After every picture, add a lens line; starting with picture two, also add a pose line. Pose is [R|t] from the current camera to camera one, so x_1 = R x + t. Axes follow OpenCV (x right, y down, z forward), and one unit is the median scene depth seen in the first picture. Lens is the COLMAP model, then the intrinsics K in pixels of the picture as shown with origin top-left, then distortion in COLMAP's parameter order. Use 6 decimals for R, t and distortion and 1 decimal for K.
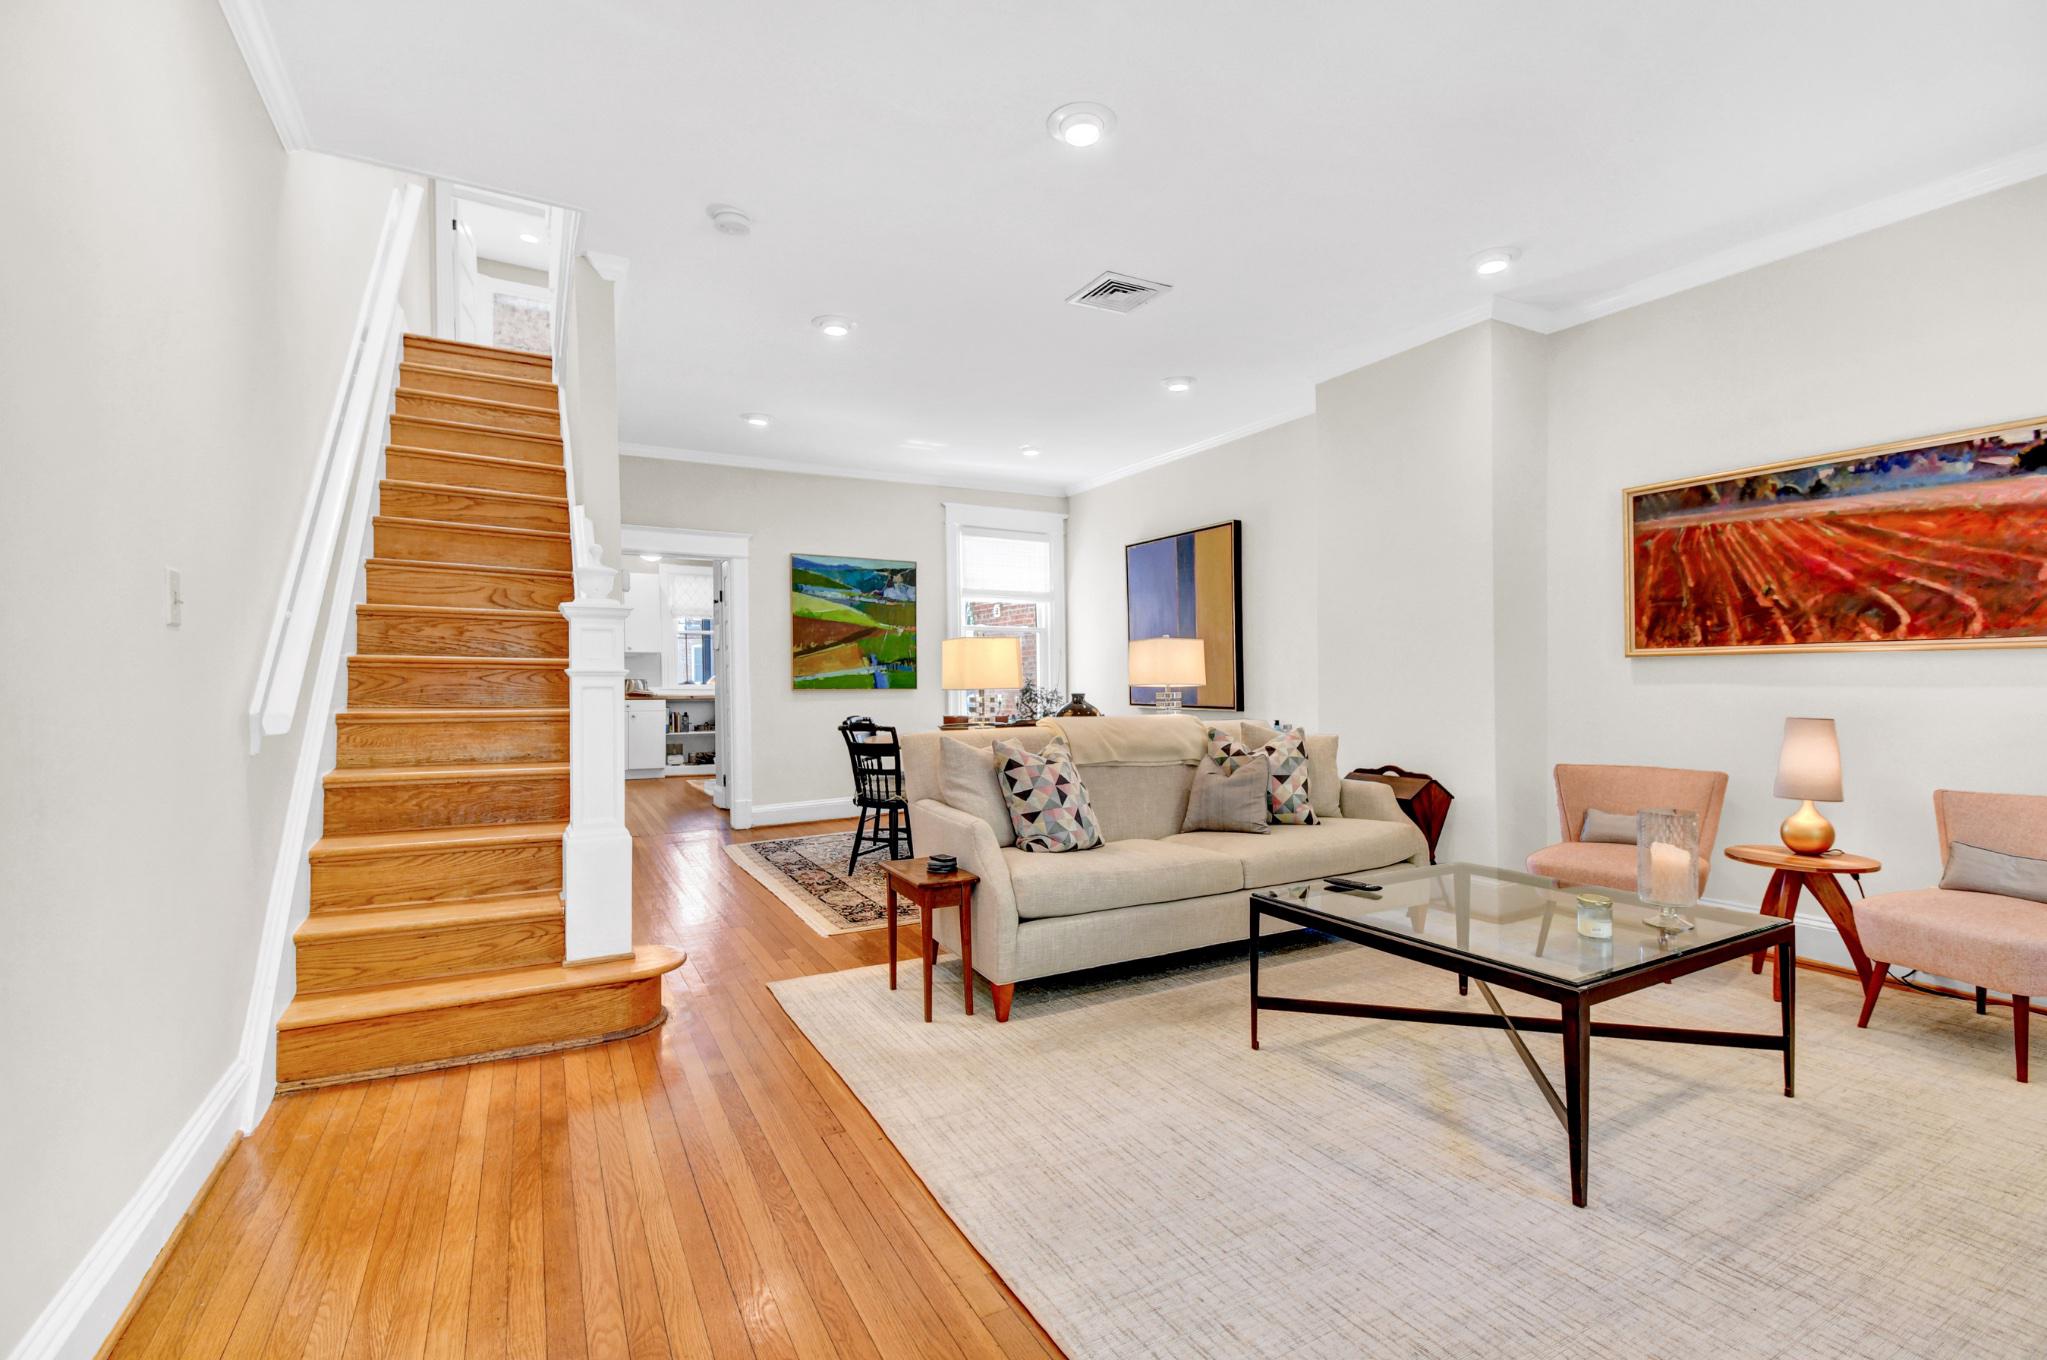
lens RADIAL K [[936.3, 0, 1035.0], [0, 936.3, 692.3], [0, 0, 1]] dist [0.023518, -0.026854]
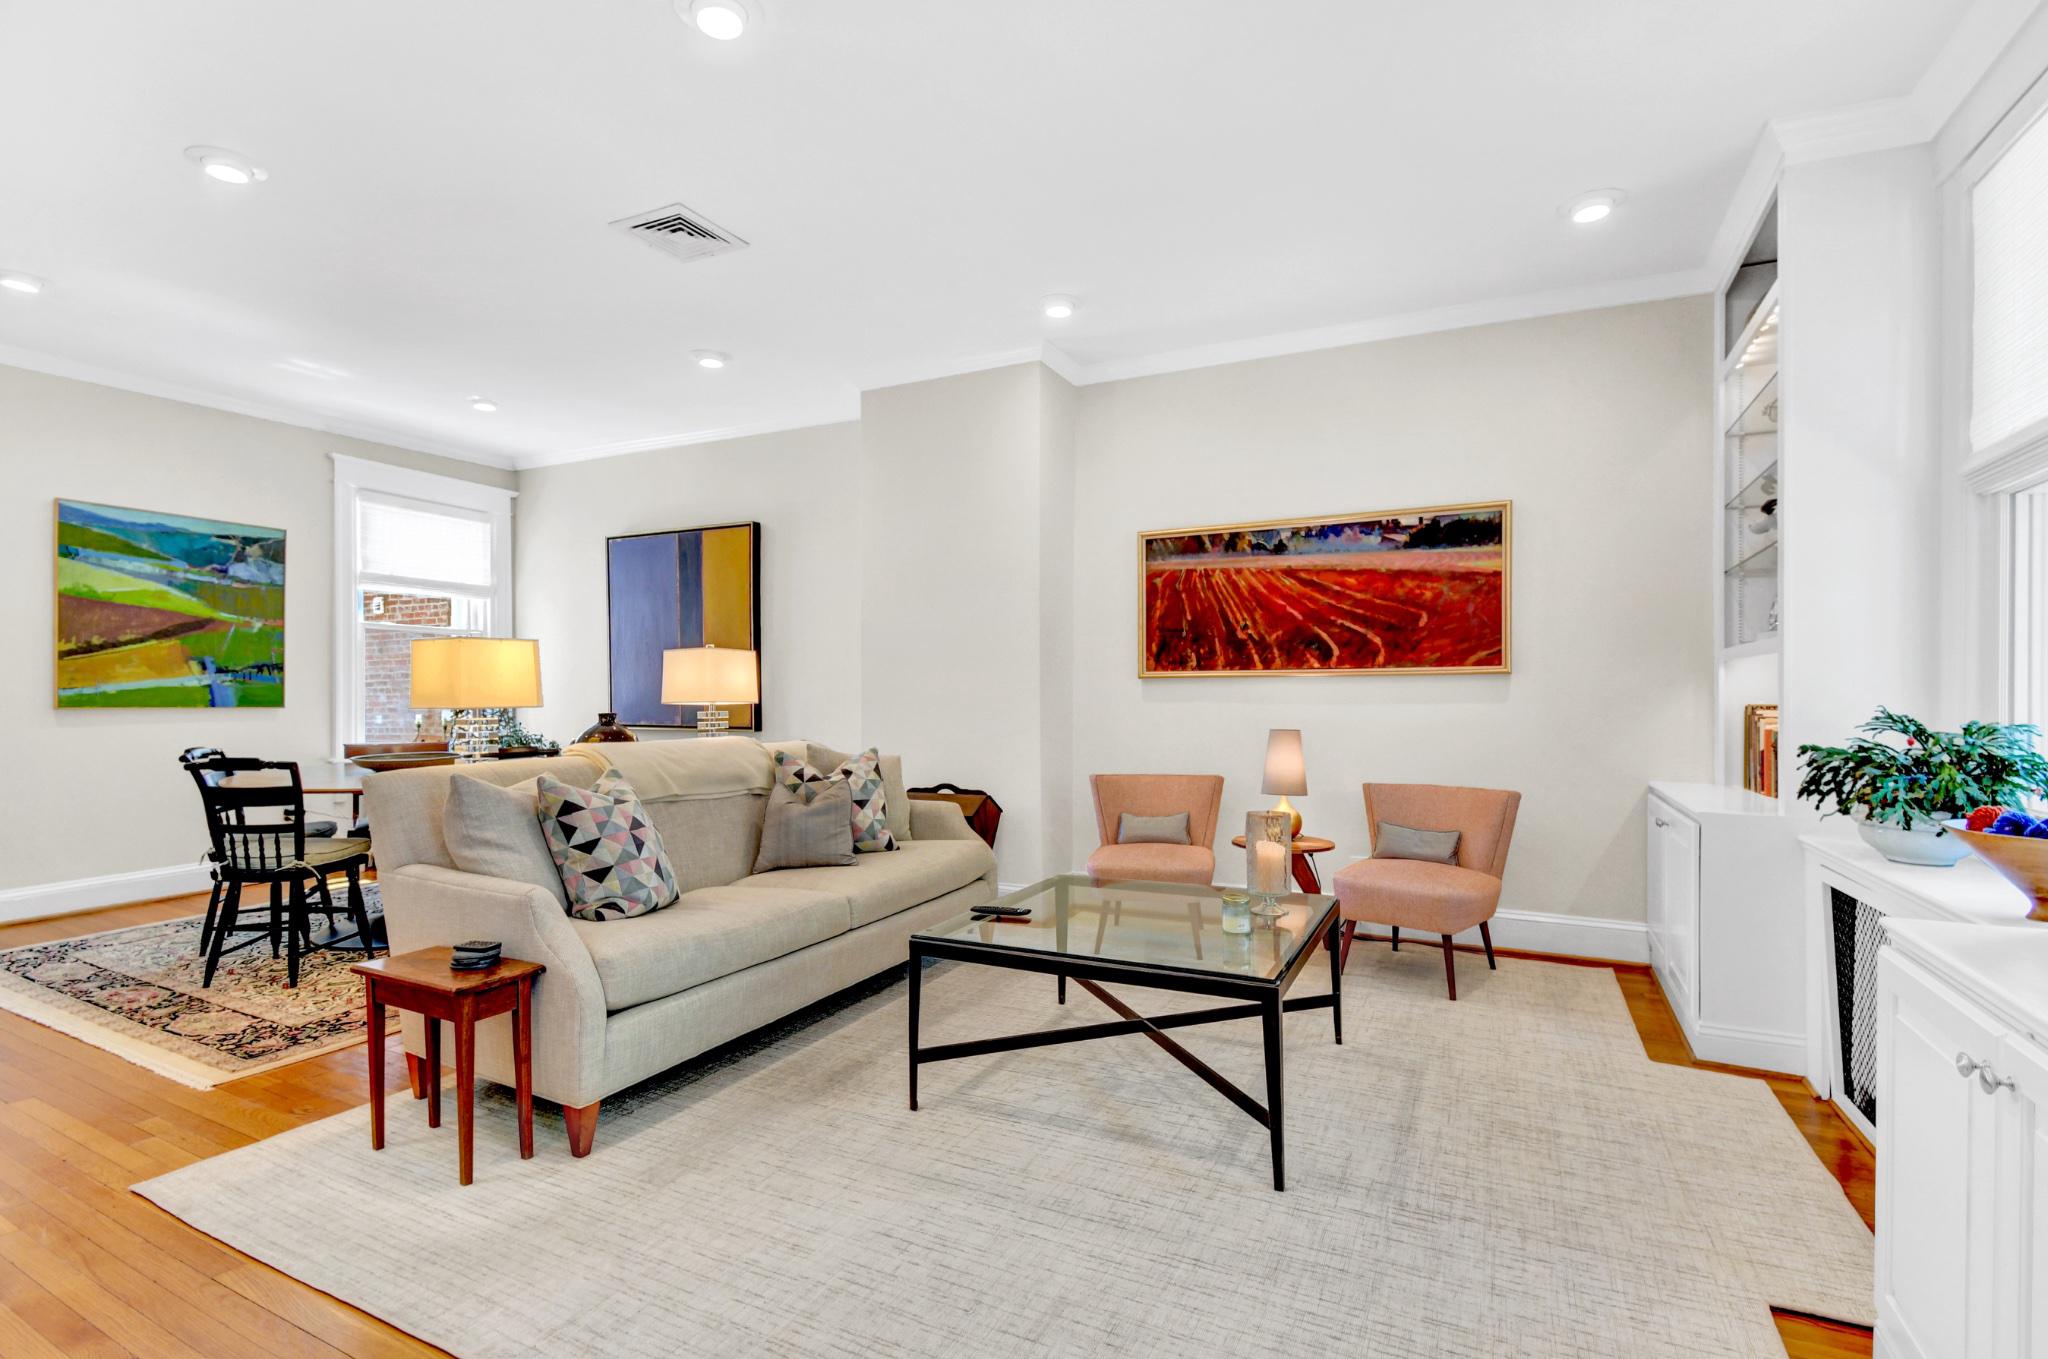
lens RADIAL K [[952.3, 0, 1050.7], [0, 952.3, 690.2], [0, 0, 1]] dist [0.035114, -0.033399]
pose [[0.817126, 0.008051, 0.576403, -0.128953], [0.003297, 0.999821, -0.018638, -0.001963], [-0.576450, 0.017130, 0.816953, 0.117286]]
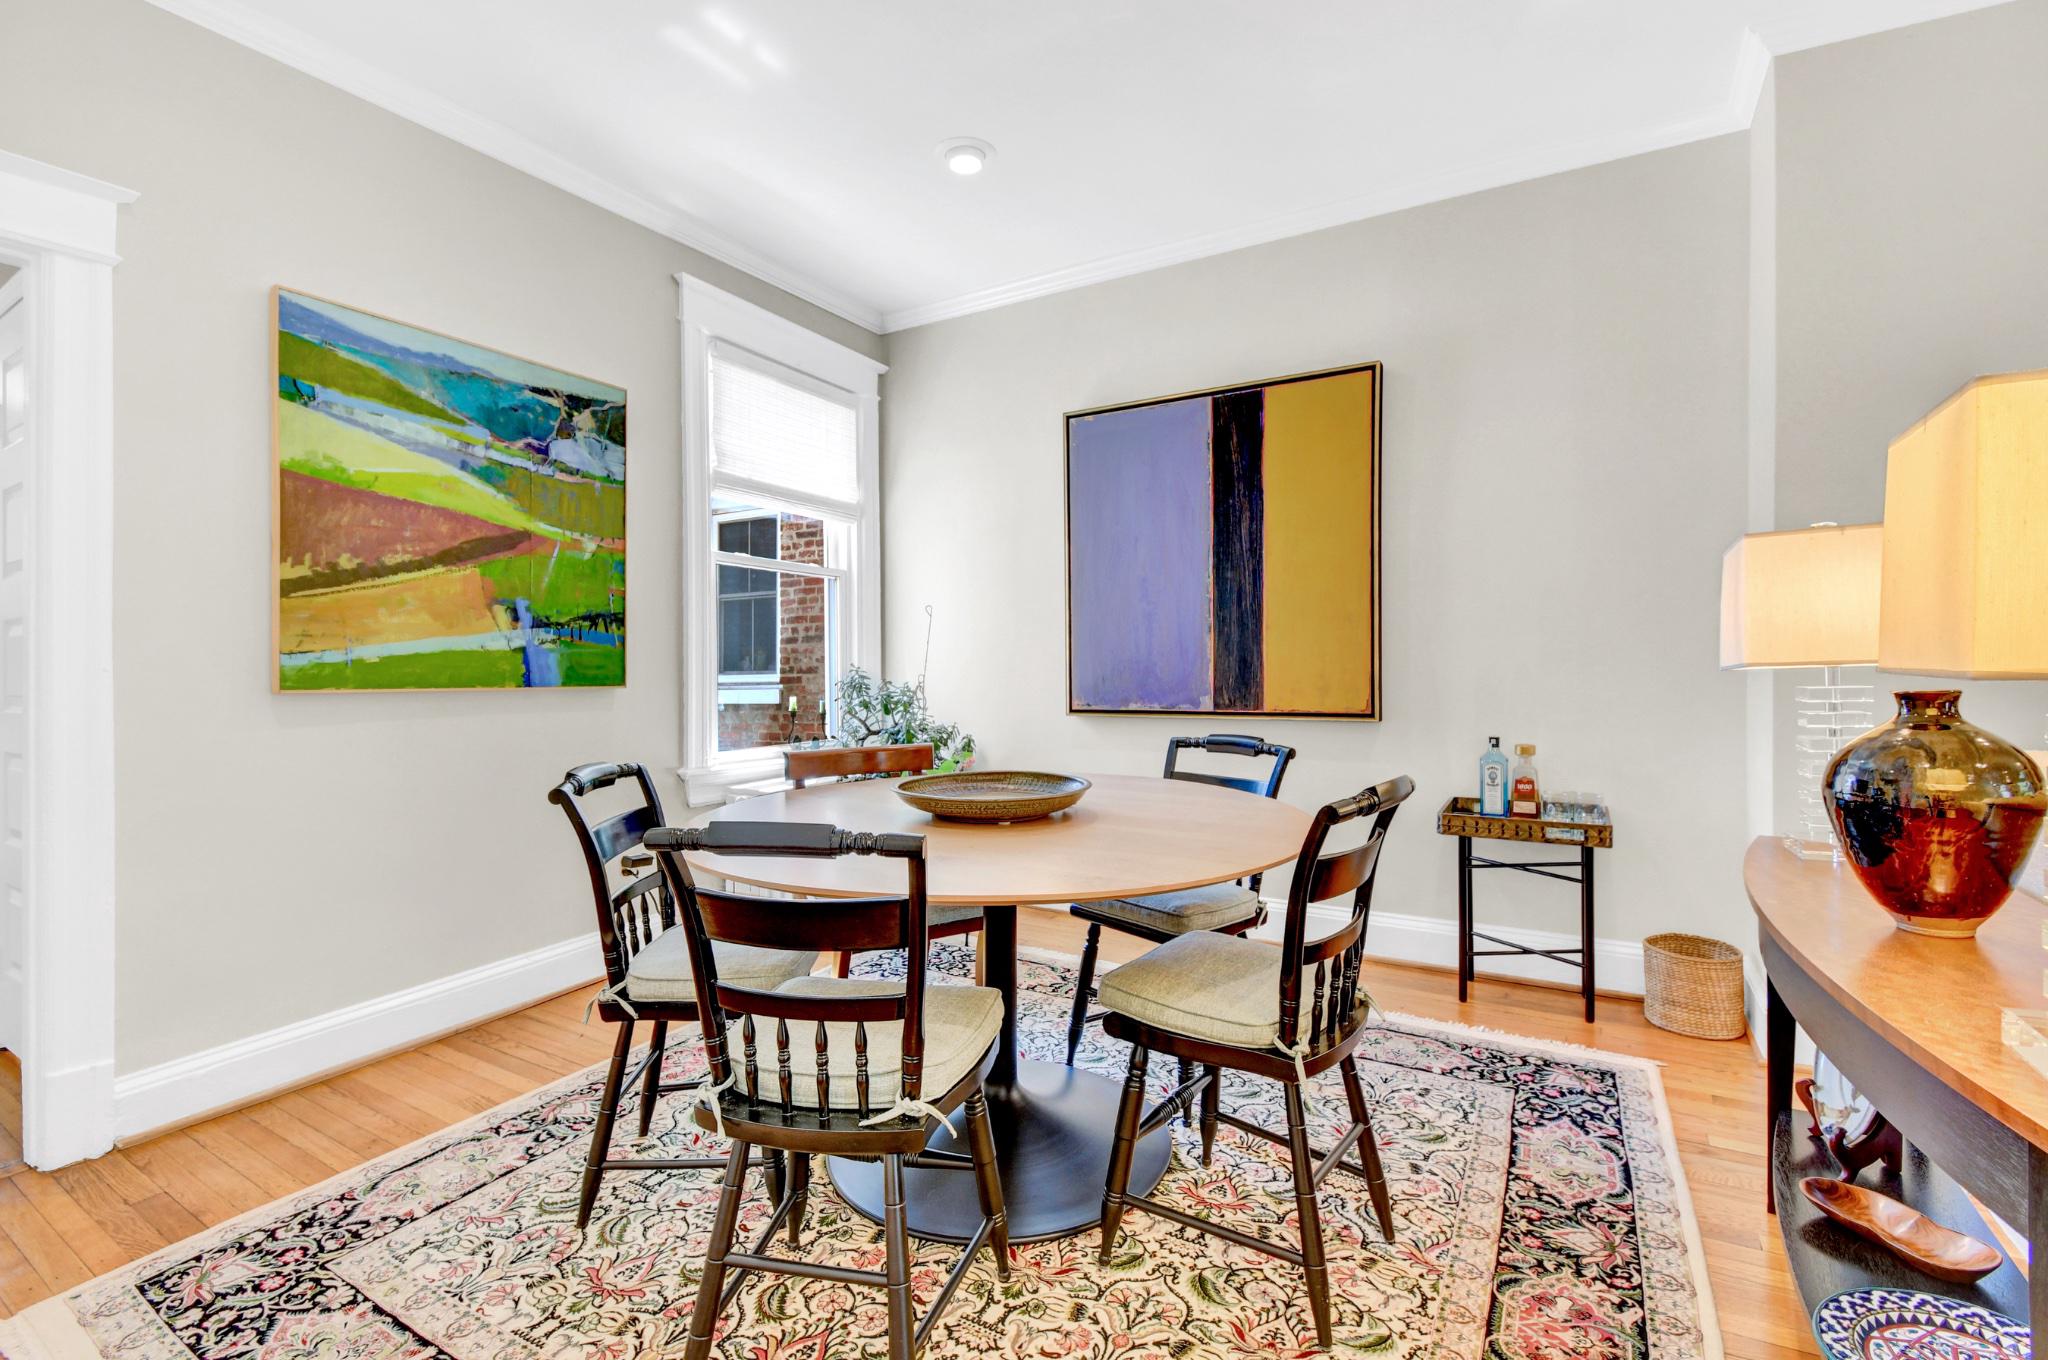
lens RADIAL K [[916.1, 0, 1022.9], [0, 916.1, 671.0], [0, 0, 1]] dist [0.020735, -0.029628]
pose [[0.866010, 0.002924, 0.500017, -0.325151], [0.005011, 0.999882, -0.014527, -0.006809], [-0.500001, 0.015086, 0.865893, 0.993127]]
